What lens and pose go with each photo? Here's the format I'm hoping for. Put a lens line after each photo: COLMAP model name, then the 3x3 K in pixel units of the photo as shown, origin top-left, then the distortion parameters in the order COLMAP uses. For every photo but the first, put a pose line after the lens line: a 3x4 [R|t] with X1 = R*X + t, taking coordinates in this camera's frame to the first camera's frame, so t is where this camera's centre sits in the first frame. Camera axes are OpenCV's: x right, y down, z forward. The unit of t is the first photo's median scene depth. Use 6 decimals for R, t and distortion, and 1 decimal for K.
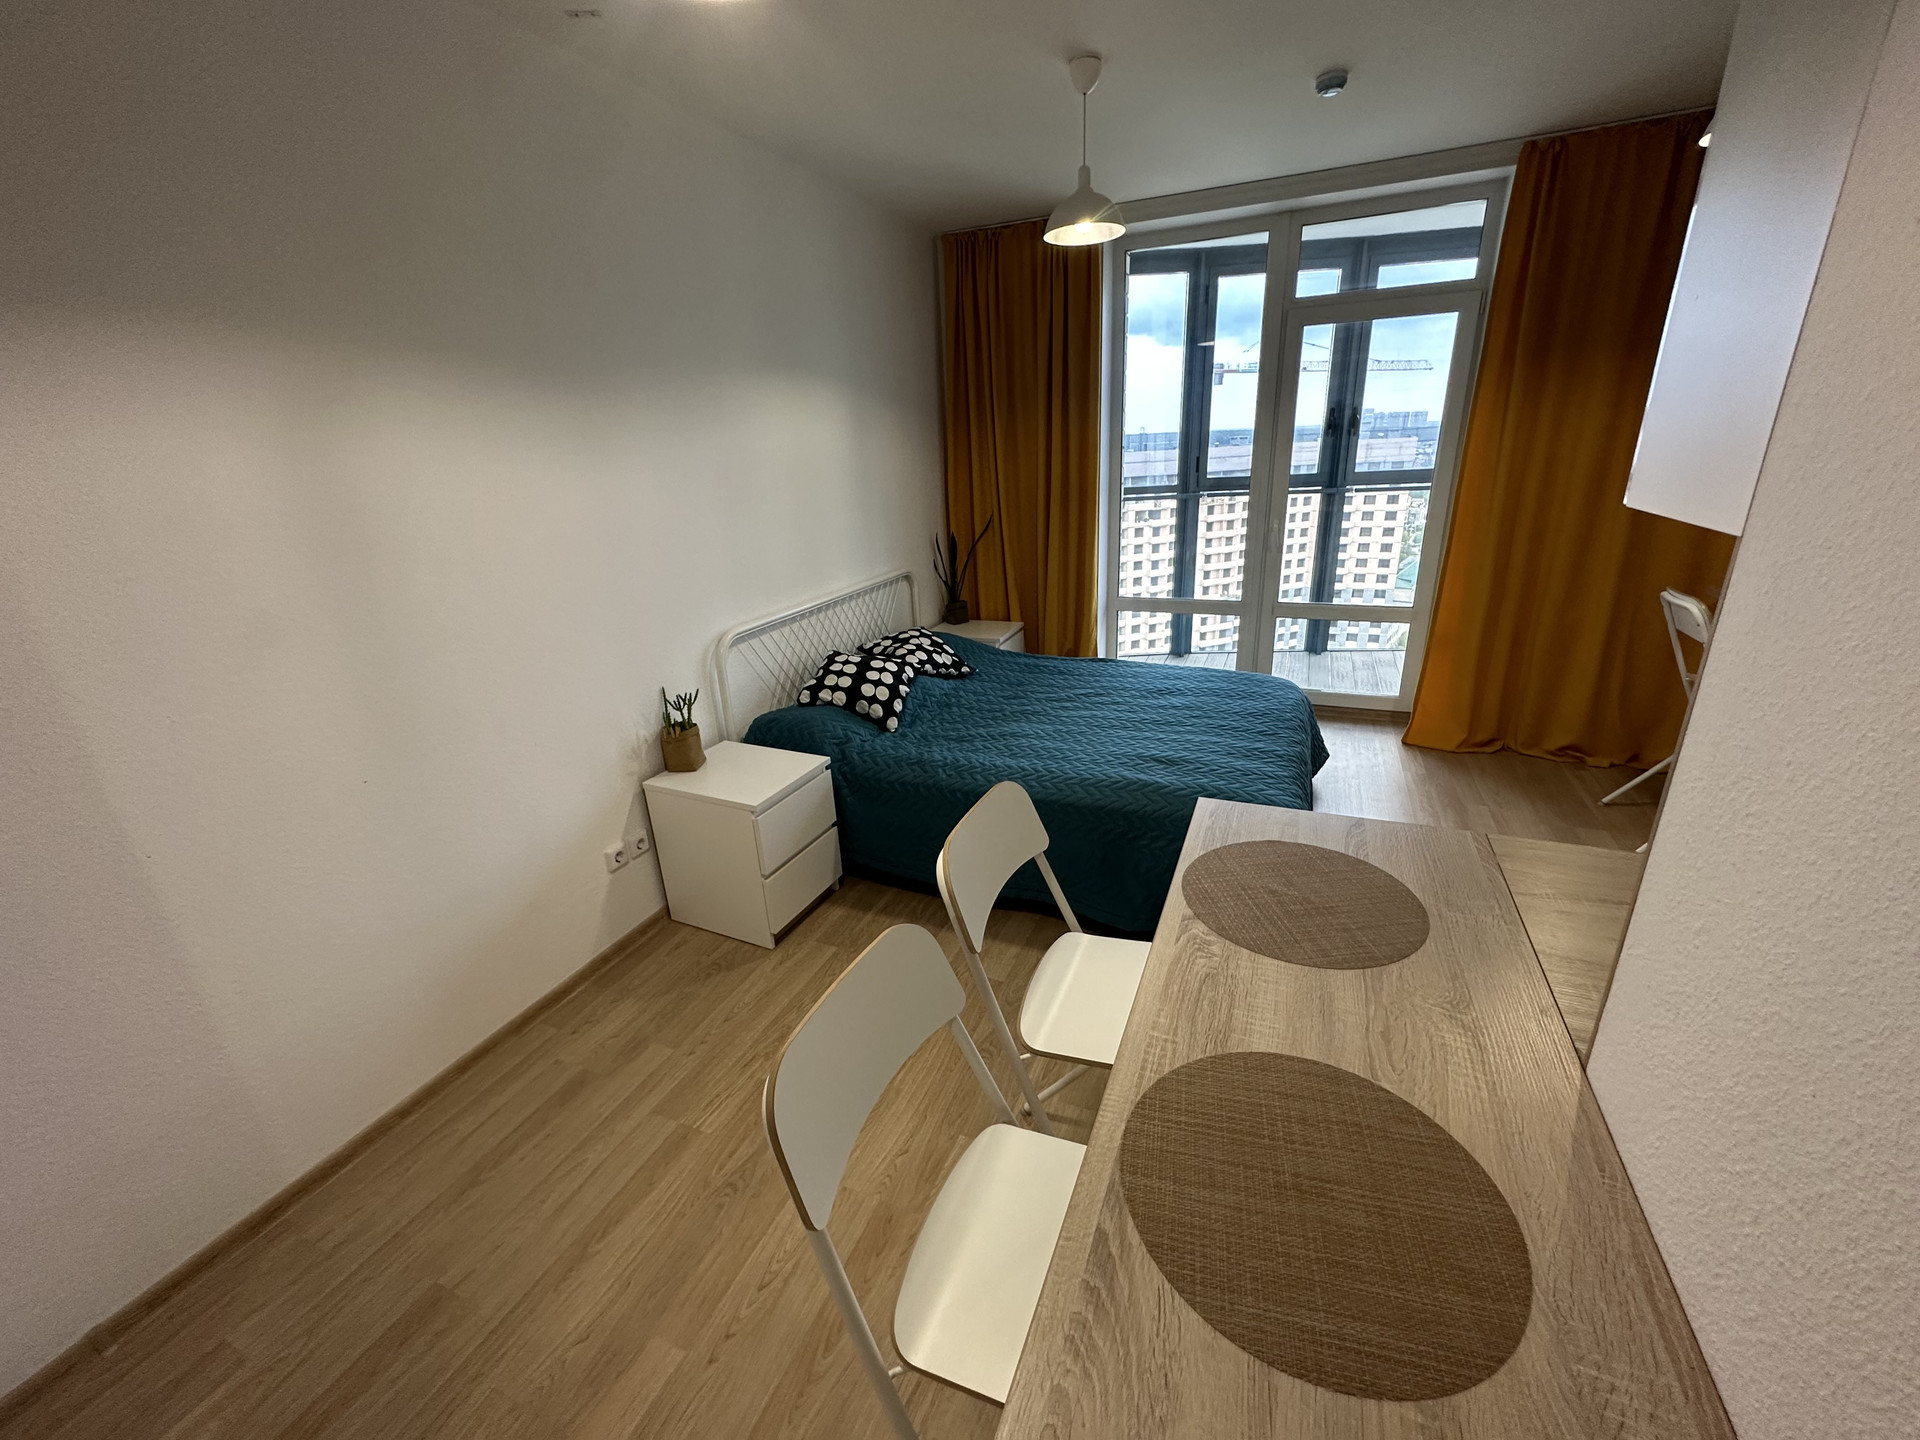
lens RADIAL K [[768.0, 0, 963.8], [0, 768.0, 726.8], [0, 0, 1]] dist [-0.001674, 0.000935]
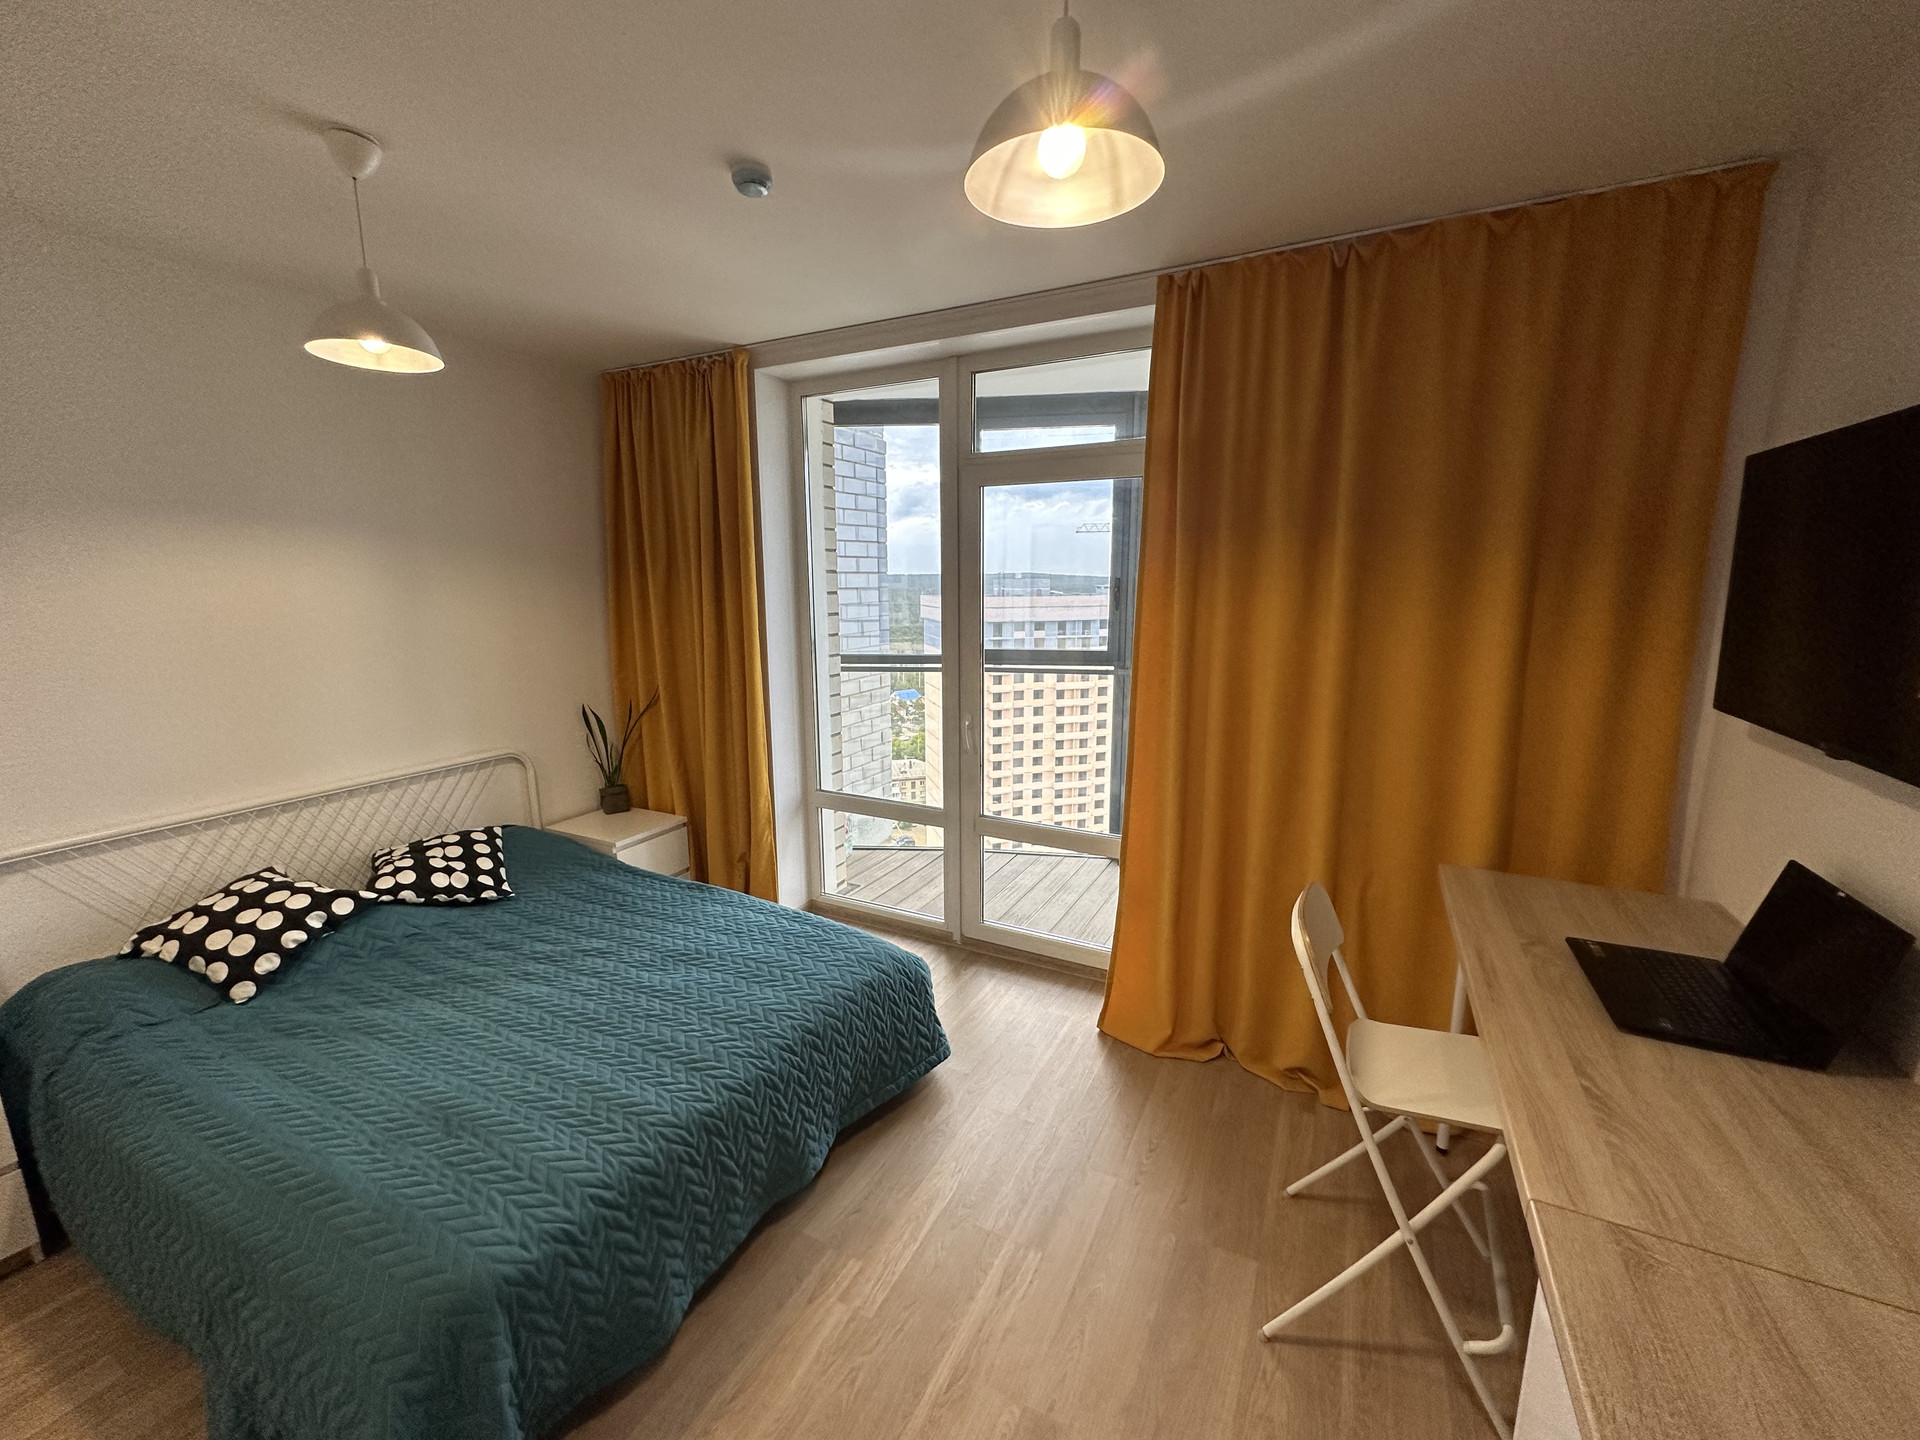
lens RADIAL K [[768.0, 0, 967.2], [0, 768.0, 723.8], [0, 0, 1]] dist [-0.001674, 0.000935]
pose [[0.996726, 0.054814, -0.059429, 0.534796], [-0.063872, 0.984528, -0.163169, -0.154556], [0.049565, 0.166430, 0.984807, 0.262672]]
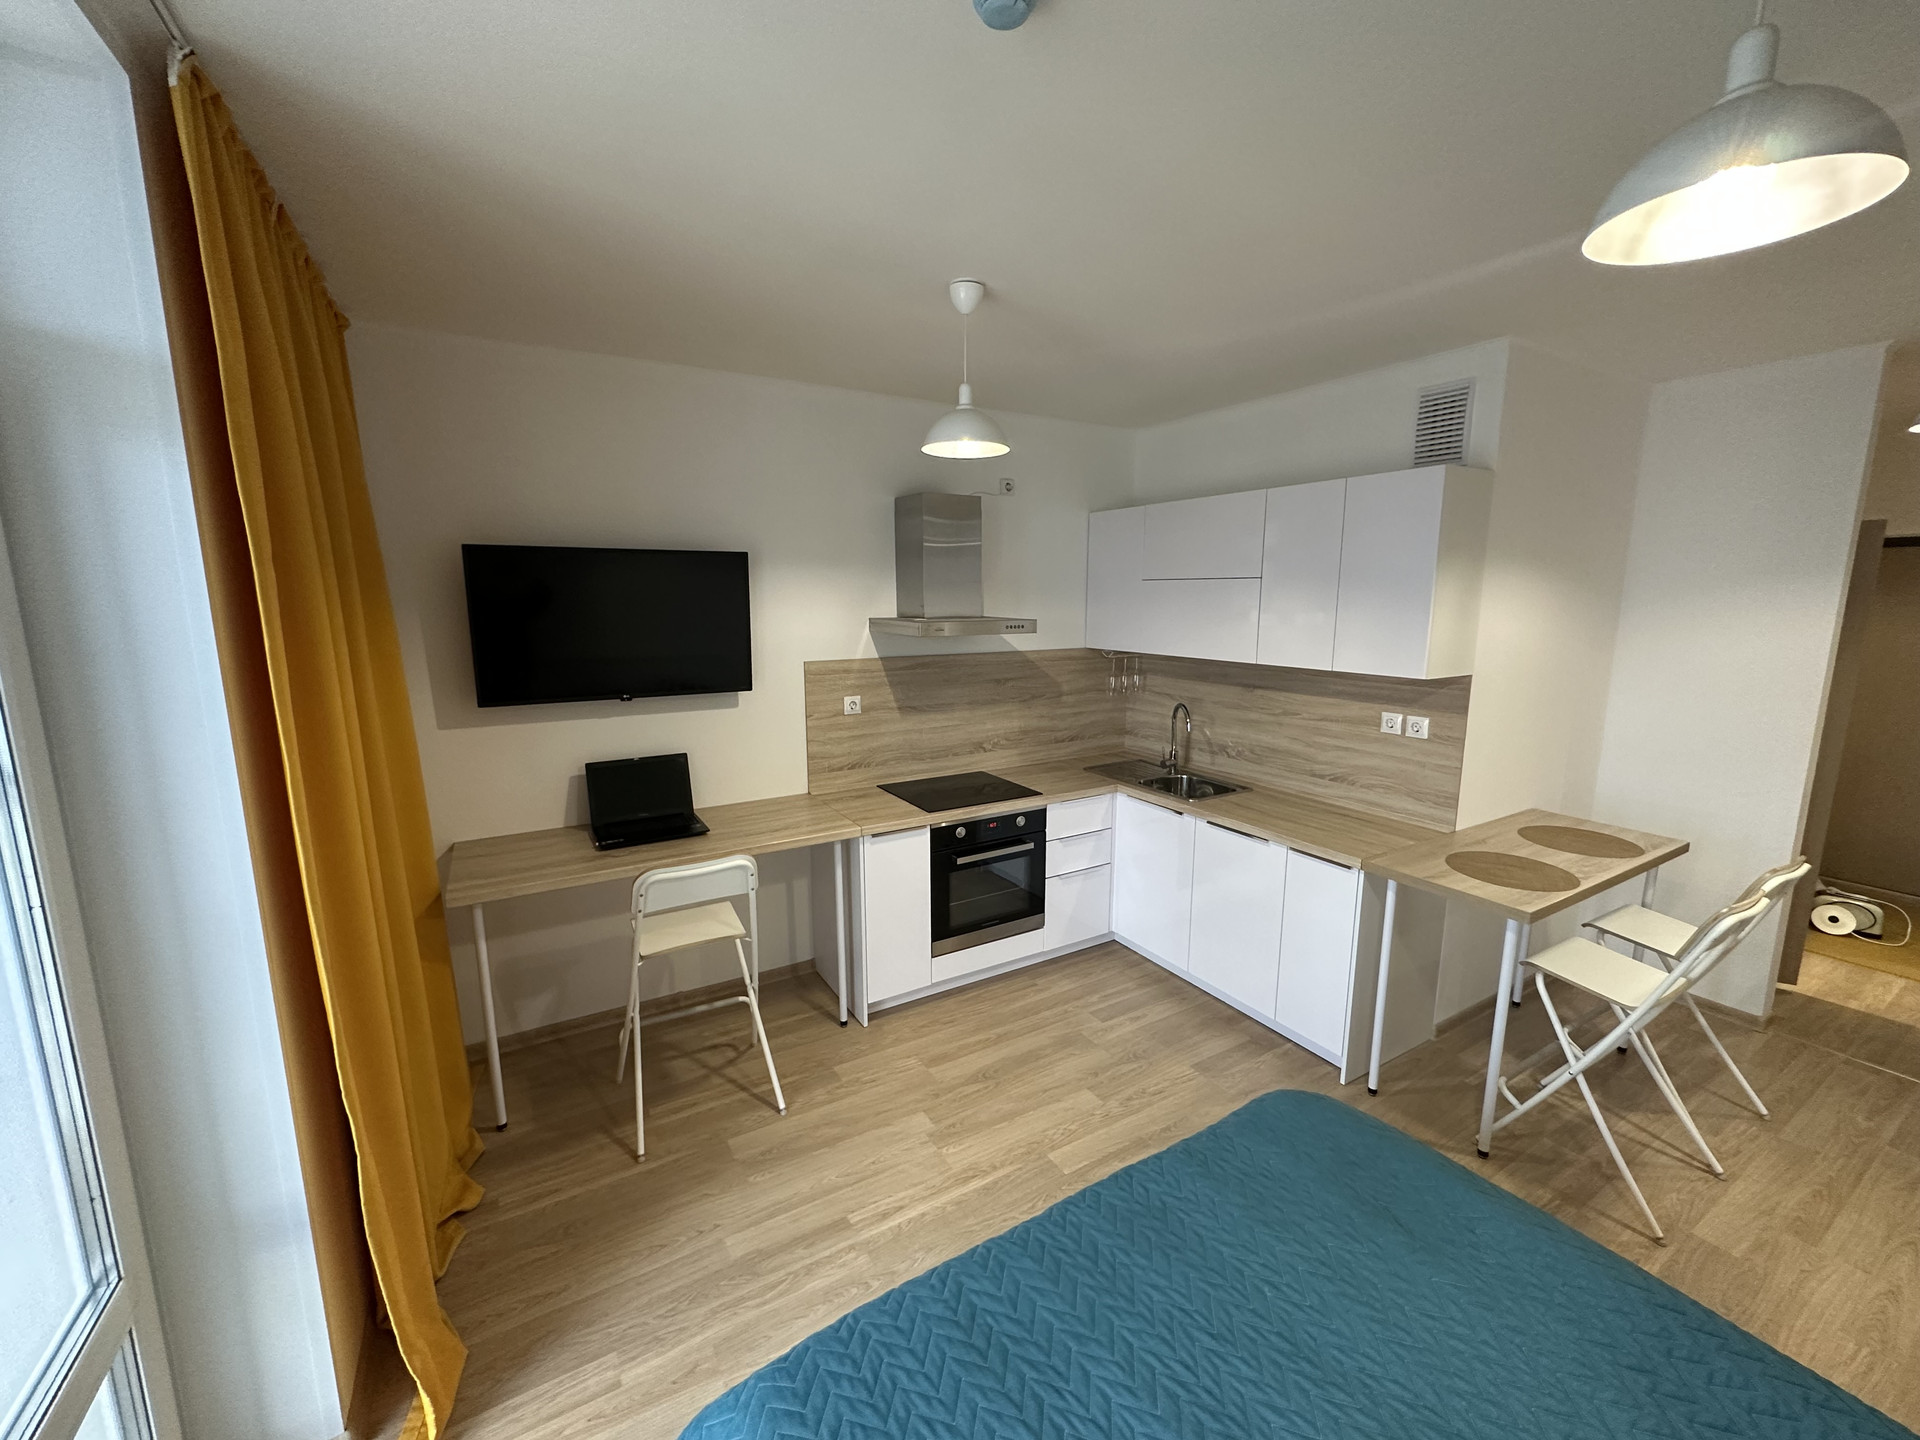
lens RADIAL K [[768.0, 0, 956.7], [0, 768.0, 724.5], [0, 0, 1]] dist [-0.001674, 0.000935]
pose [[-0.806309, -0.044424, 0.589824, 0.154716], [0.246603, 0.881131, 0.403479, -0.456692], [-0.537636, 0.470781, -0.699509, 1.069842]]
